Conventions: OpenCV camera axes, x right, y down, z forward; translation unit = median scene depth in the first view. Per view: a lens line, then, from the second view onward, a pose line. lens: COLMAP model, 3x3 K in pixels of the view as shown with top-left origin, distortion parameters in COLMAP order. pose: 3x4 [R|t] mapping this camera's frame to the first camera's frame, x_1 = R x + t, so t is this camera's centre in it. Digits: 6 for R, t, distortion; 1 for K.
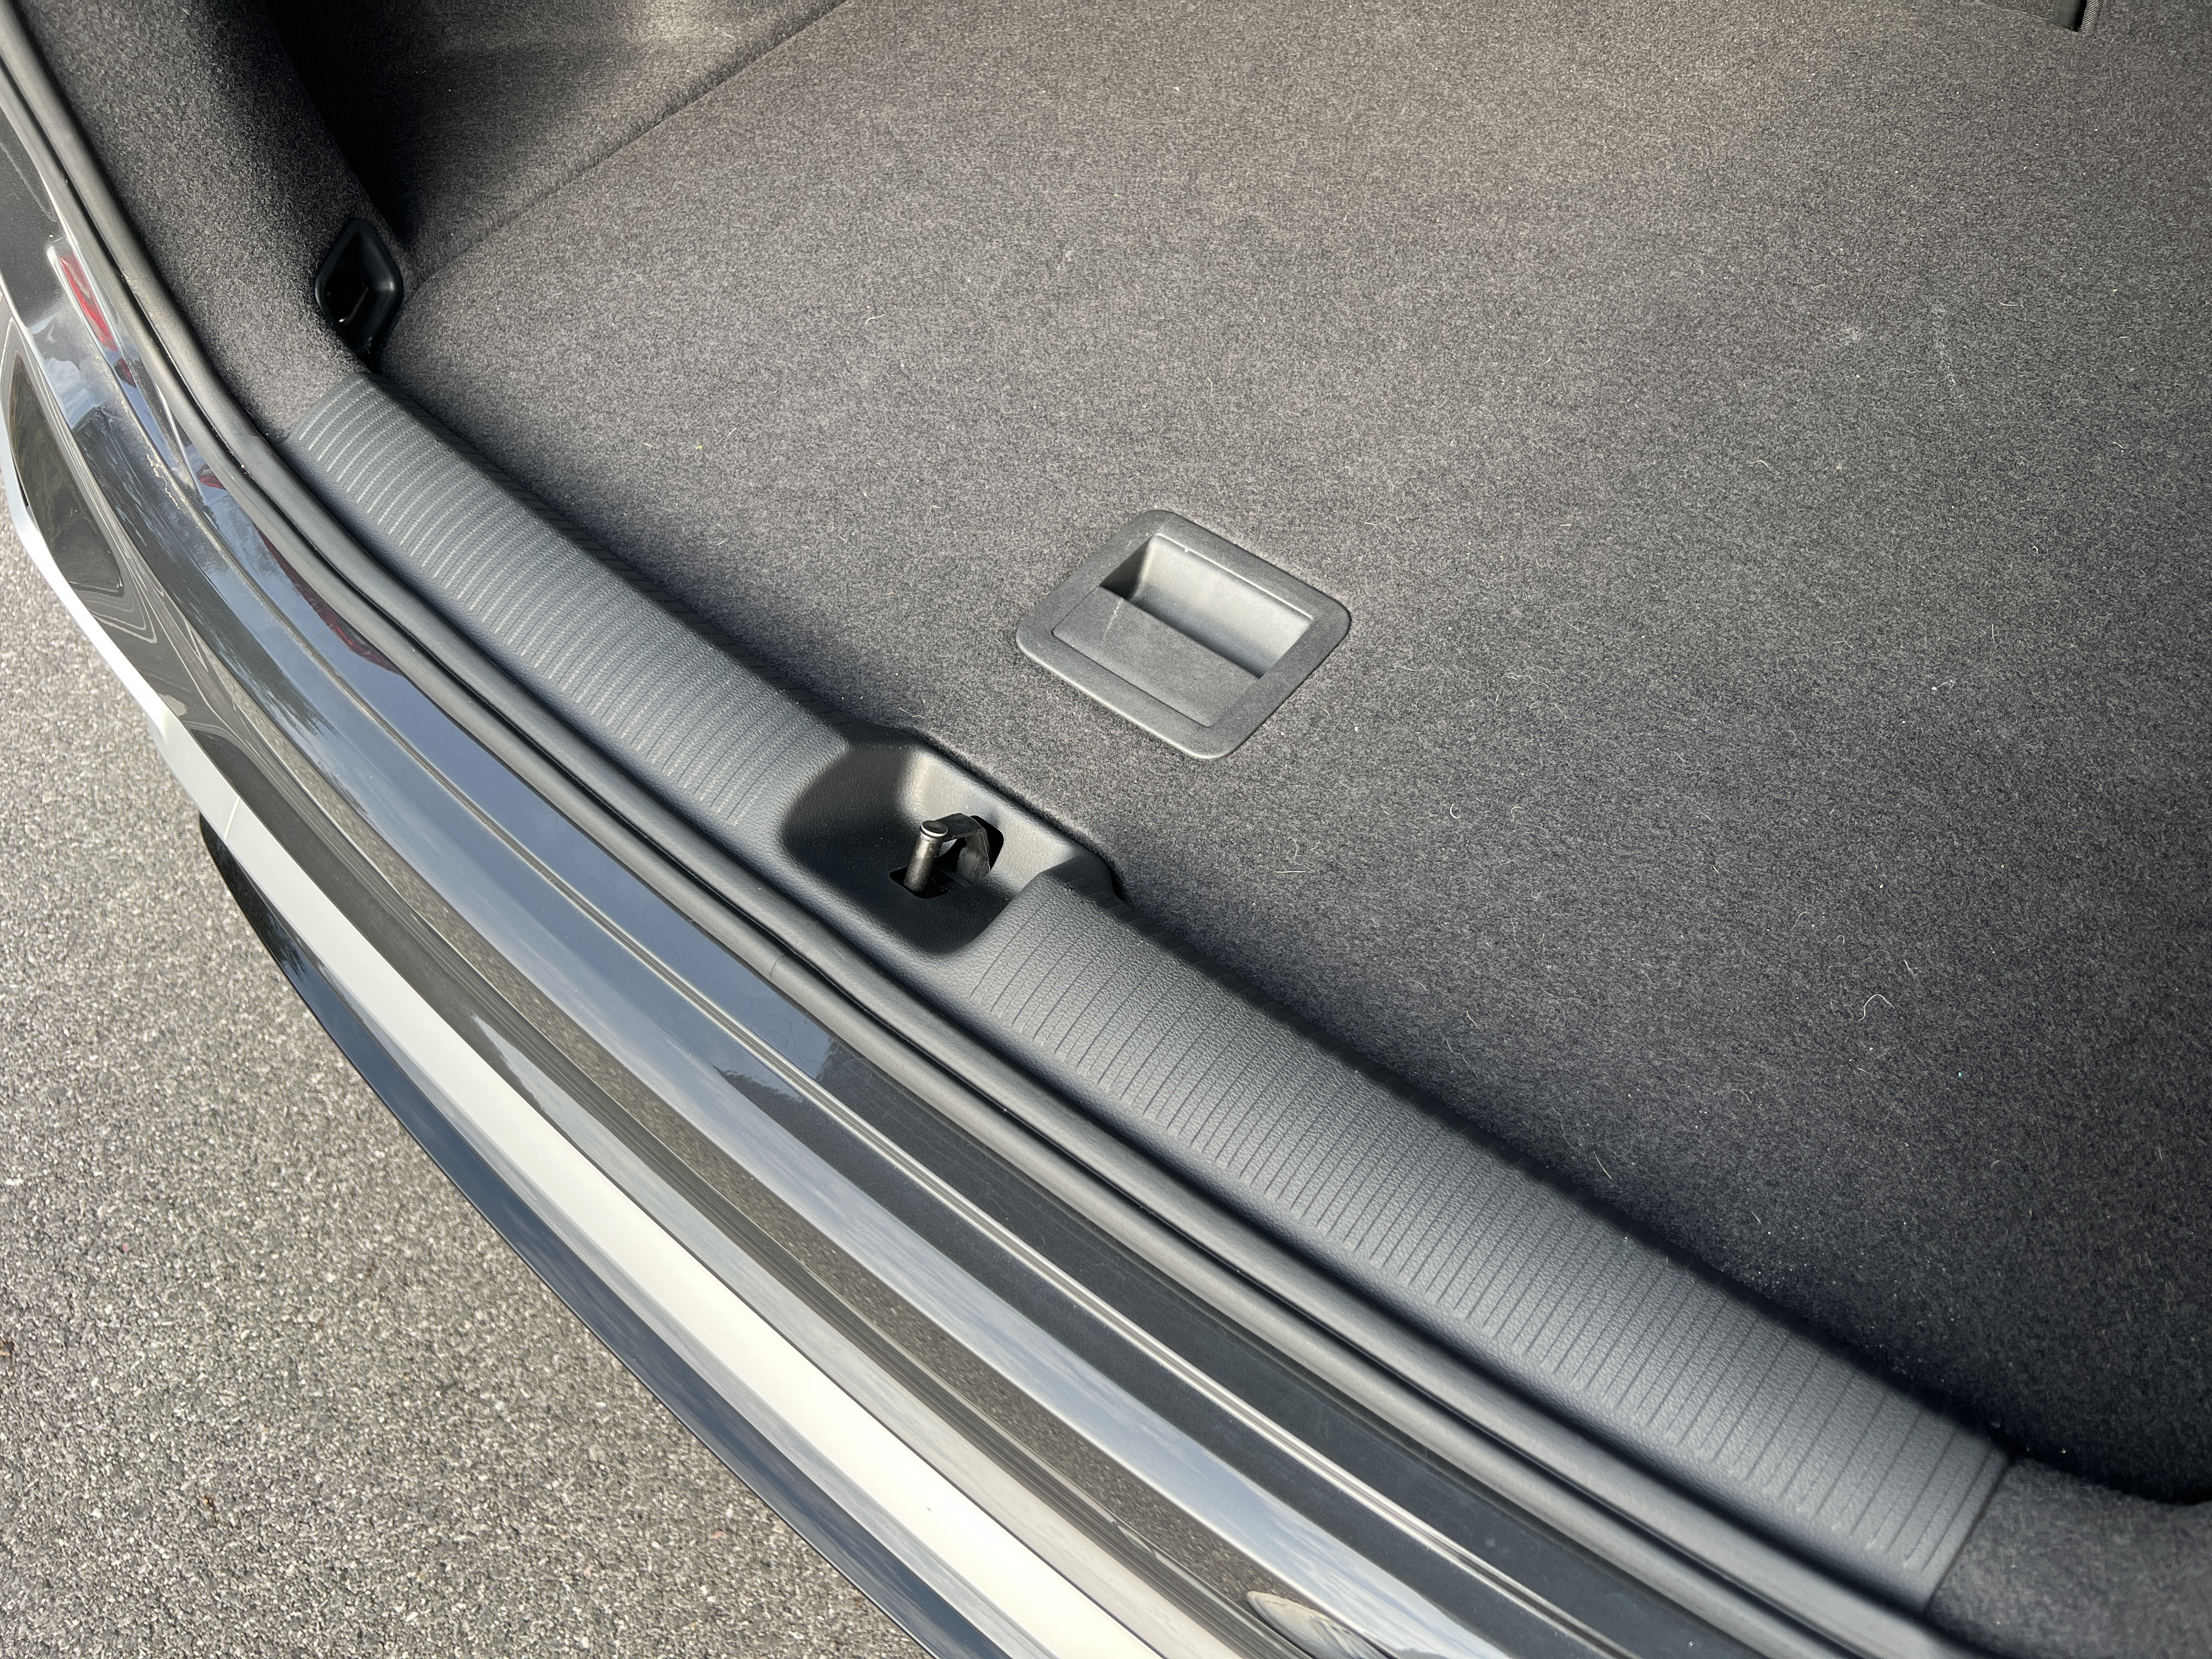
lens RADIAL K [[1654.6, 0, 1109.1], [0, 1654.6, 820.4], [0, 0, 1]] dist [0.037532, -0.050166]
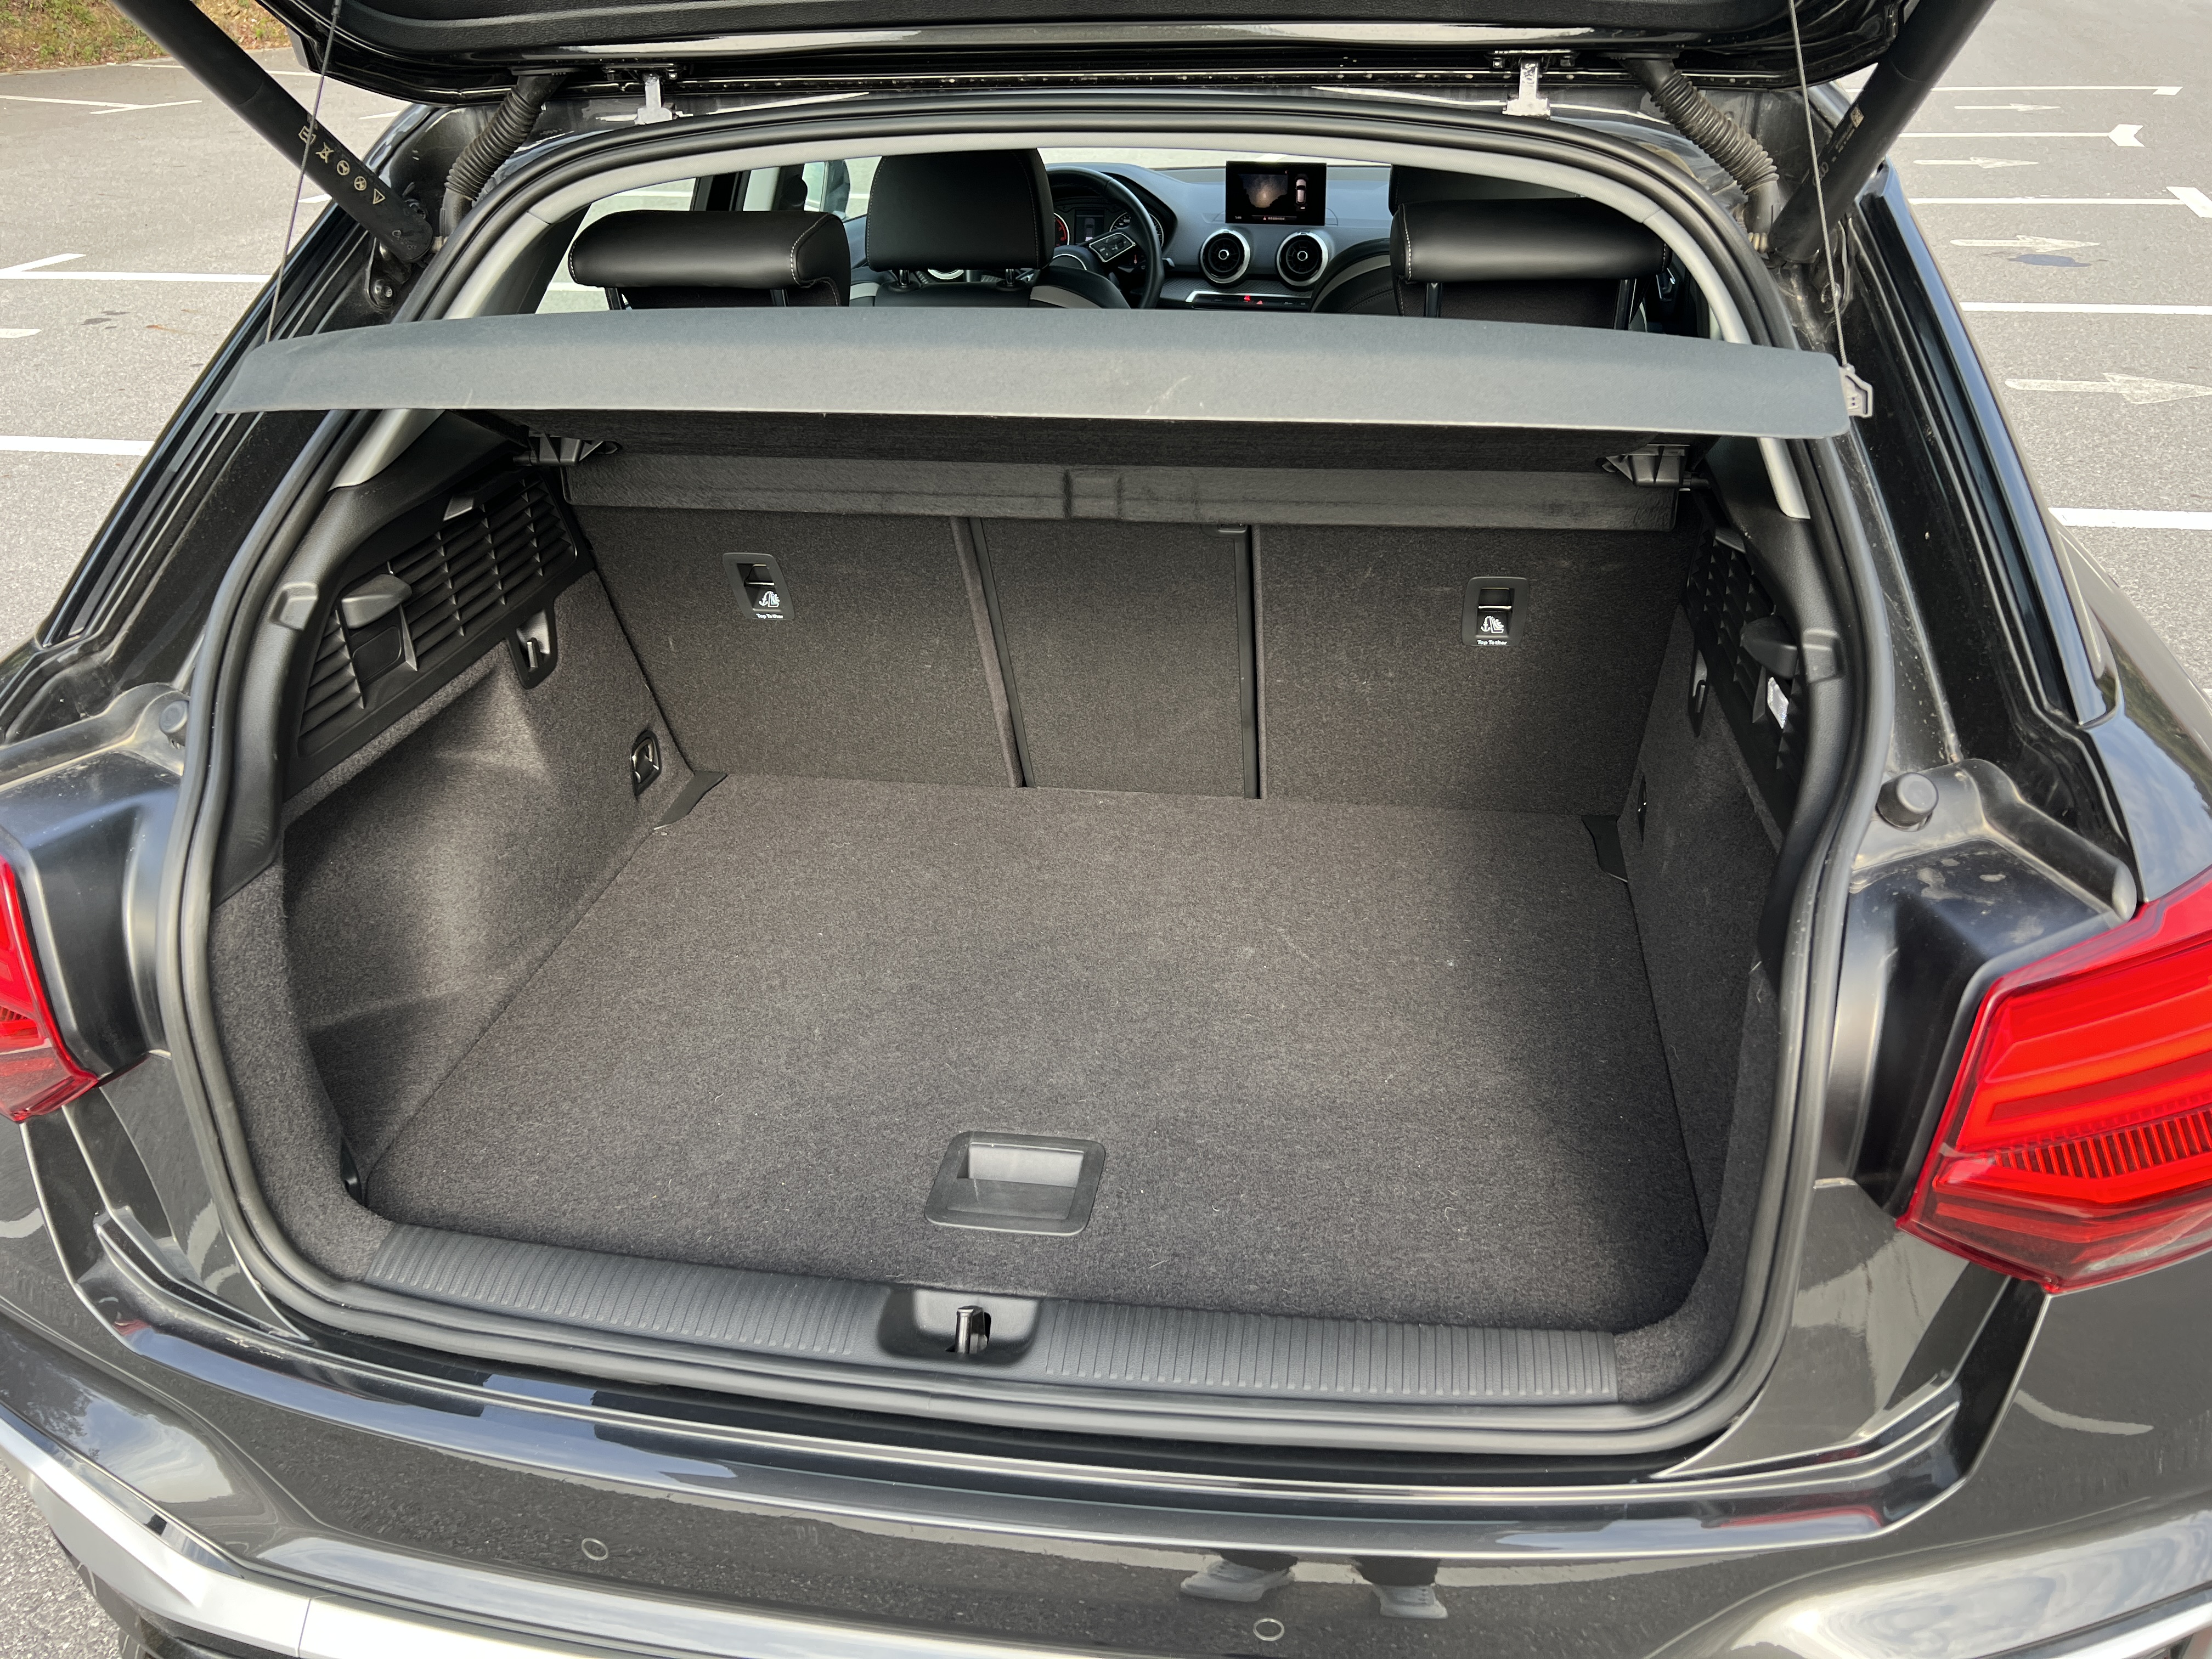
lens RADIAL K [[1654.6, 0, 1129.7], [0, 1654.6, 831.3], [0, 0, 1]] dist [0.037532, -0.050166]
pose [[0.852762, -0.197393, 0.483563, -0.540982], [0.403503, 0.836842, -0.369974, 0.228852], [-0.331636, 0.510619, 0.793276, -0.505103]]
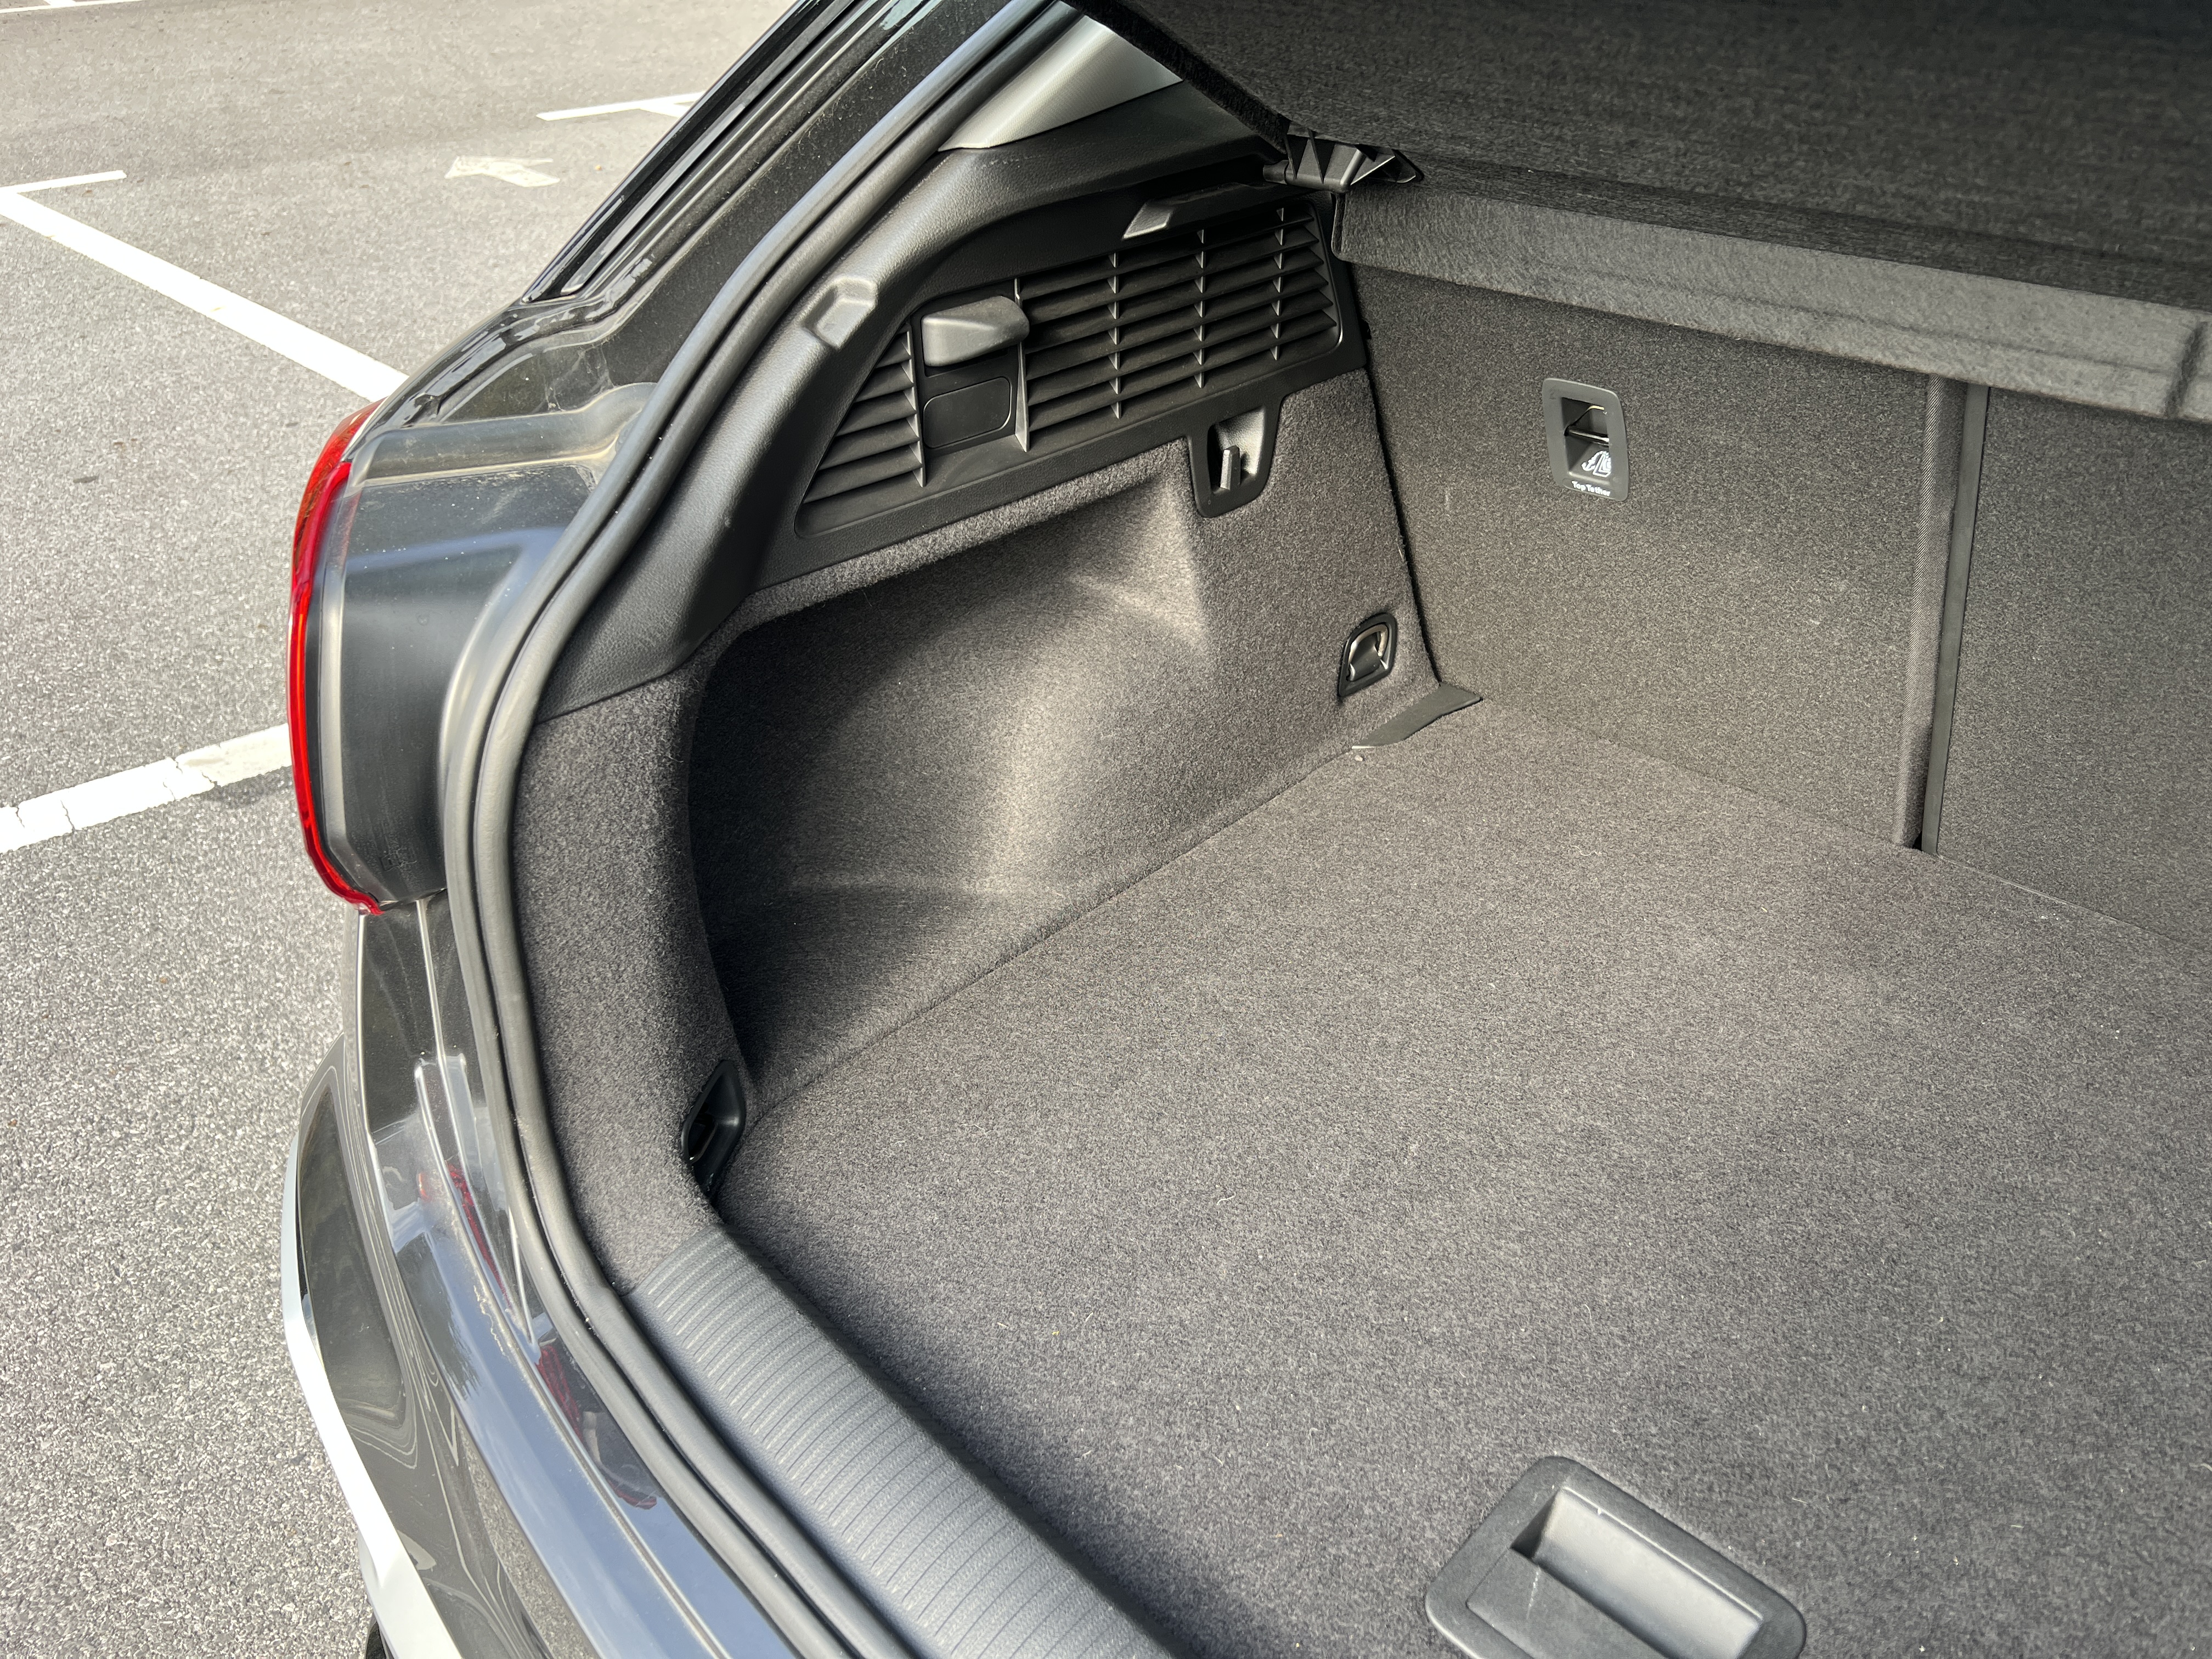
lens RADIAL K [[1654.6, 0, 1121.5], [0, 1654.6, 841.7], [0, 0, 1]] dist [0.037532, -0.050166]
pose [[0.996595, 0.081805, -0.010337, -0.221412], [-0.079473, 0.919559, -0.384832, -0.118882], [-0.021976, 0.384343, 0.922929, 0.005327]]
